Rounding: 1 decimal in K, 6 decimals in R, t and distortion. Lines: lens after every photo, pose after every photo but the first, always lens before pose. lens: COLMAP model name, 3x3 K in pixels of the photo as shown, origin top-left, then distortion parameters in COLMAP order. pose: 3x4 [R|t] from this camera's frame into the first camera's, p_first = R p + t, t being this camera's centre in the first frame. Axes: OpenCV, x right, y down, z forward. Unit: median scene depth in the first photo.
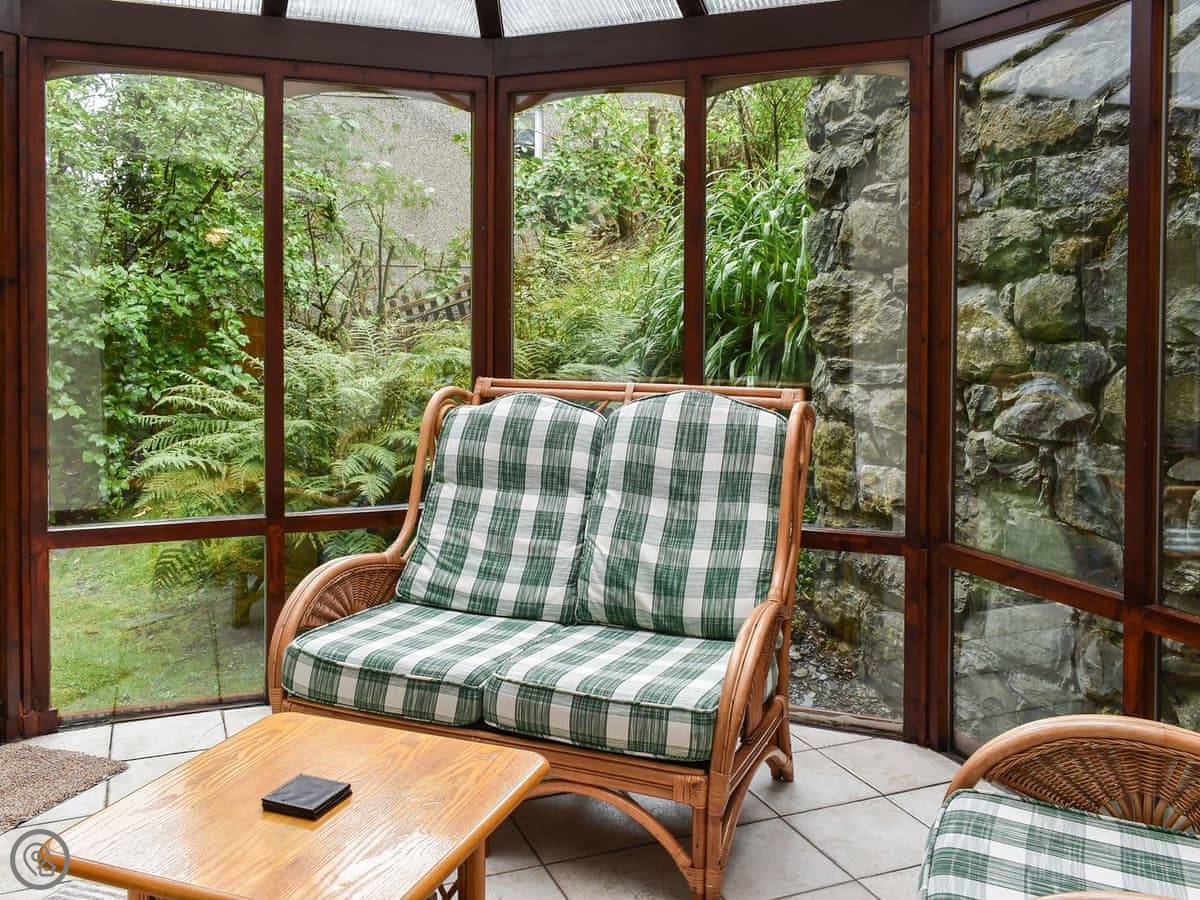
lens RADIAL K [[1083.5, 0, 608.7], [0, 1083.5, 338.9], [0, 0, 1]] dist [-0.000833, -0.008265]
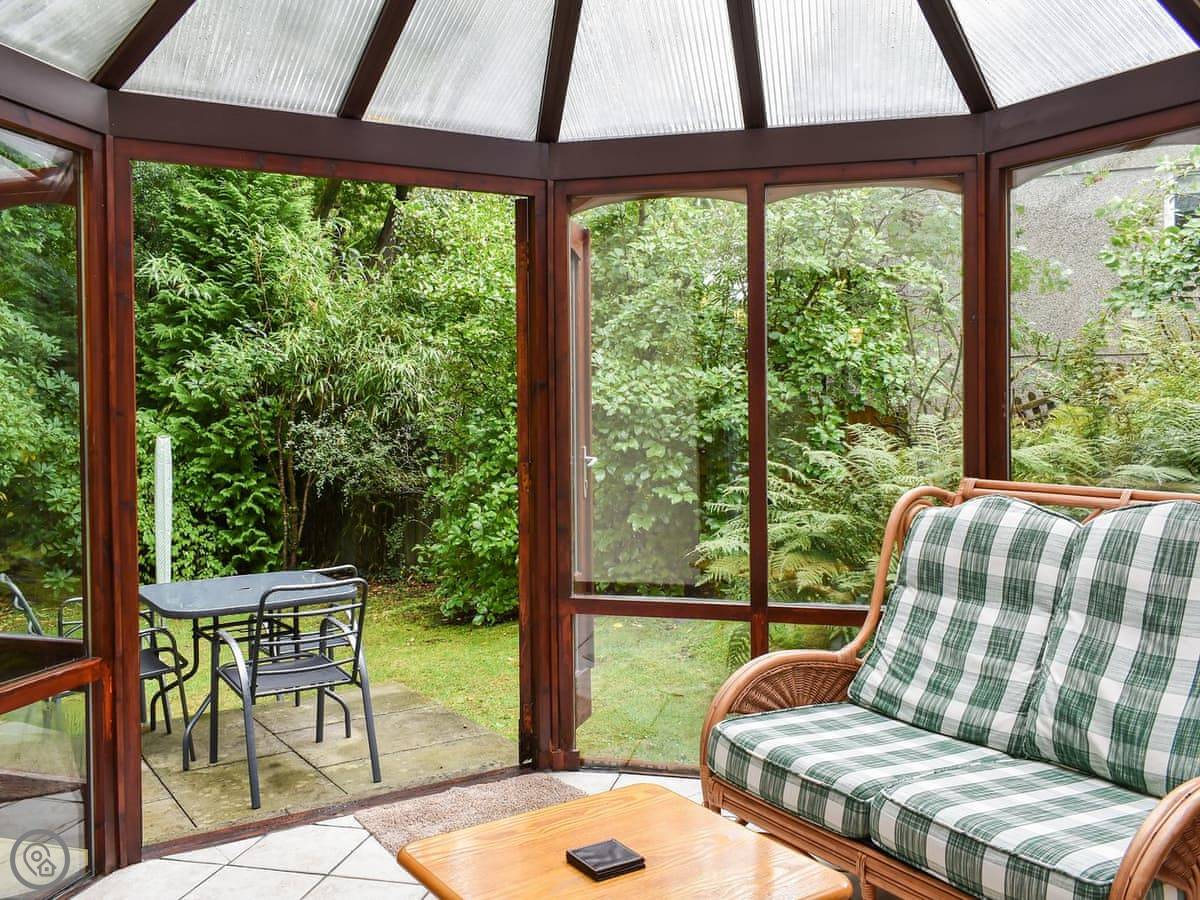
lens RADIAL K [[1083.5, 0, 587.6], [0, 1083.5, 425.5], [0, 0, 1]] dist [-0.000833, -0.008265]
pose [[0.805600, 0.000826, -0.592460, 0.192052], [-0.004669, 0.999977, -0.004955, -0.003540], [0.592442, 0.006758, 0.805585, 0.062973]]
